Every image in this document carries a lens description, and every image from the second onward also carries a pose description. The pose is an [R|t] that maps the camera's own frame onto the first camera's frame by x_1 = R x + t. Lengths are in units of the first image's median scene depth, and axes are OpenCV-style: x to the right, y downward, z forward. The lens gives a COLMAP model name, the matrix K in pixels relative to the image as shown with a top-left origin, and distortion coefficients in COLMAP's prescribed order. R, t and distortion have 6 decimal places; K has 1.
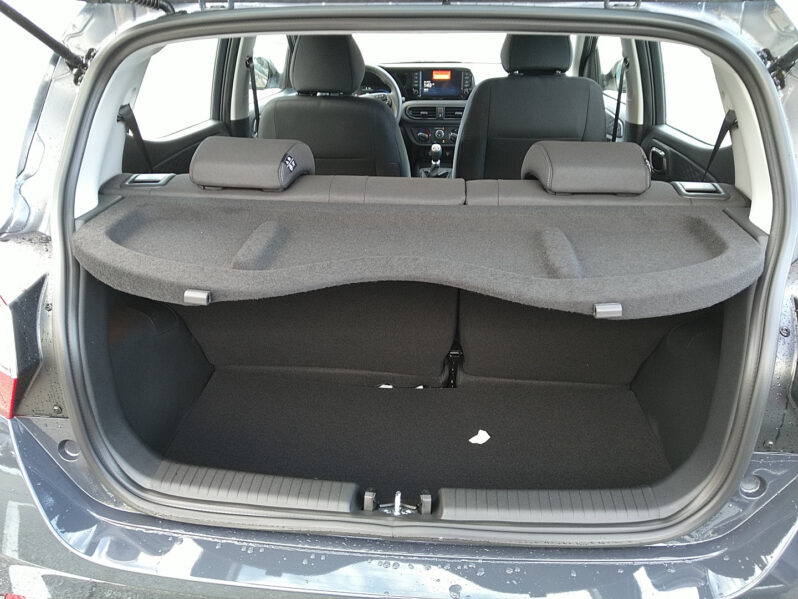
lens RADIAL K [[580.0, 0, 381.9], [0, 580.0, 299.5], [0, 0, 1]] dist [0.022590, -0.004527]
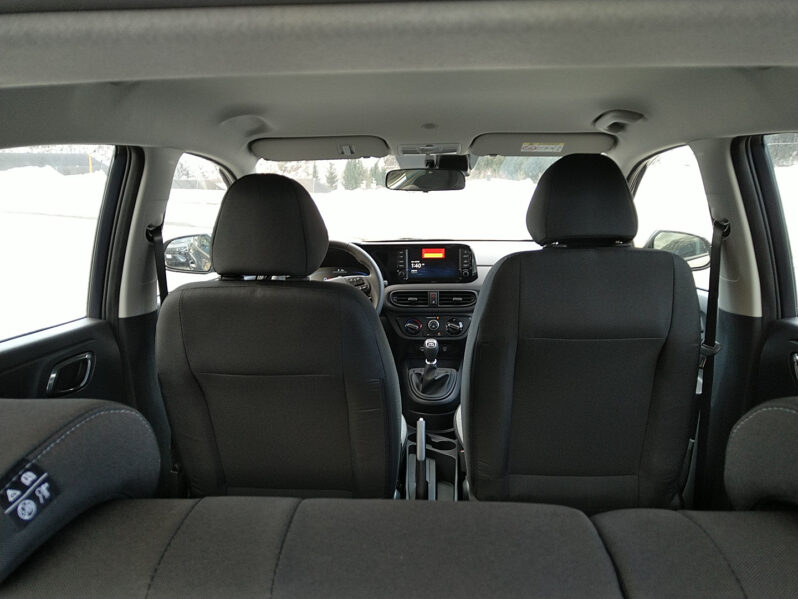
lens RADIAL K [[580.0, 0, 381.9], [0, 580.0, 299.5], [0, 0, 1]] dist [0.022590, -0.004527]
pose [[0.999365, -0.013403, 0.033019, 0.006302], [0.022611, 0.954662, -0.296833, -0.095685], [-0.027544, 0.297391, 0.954358, 0.274683]]
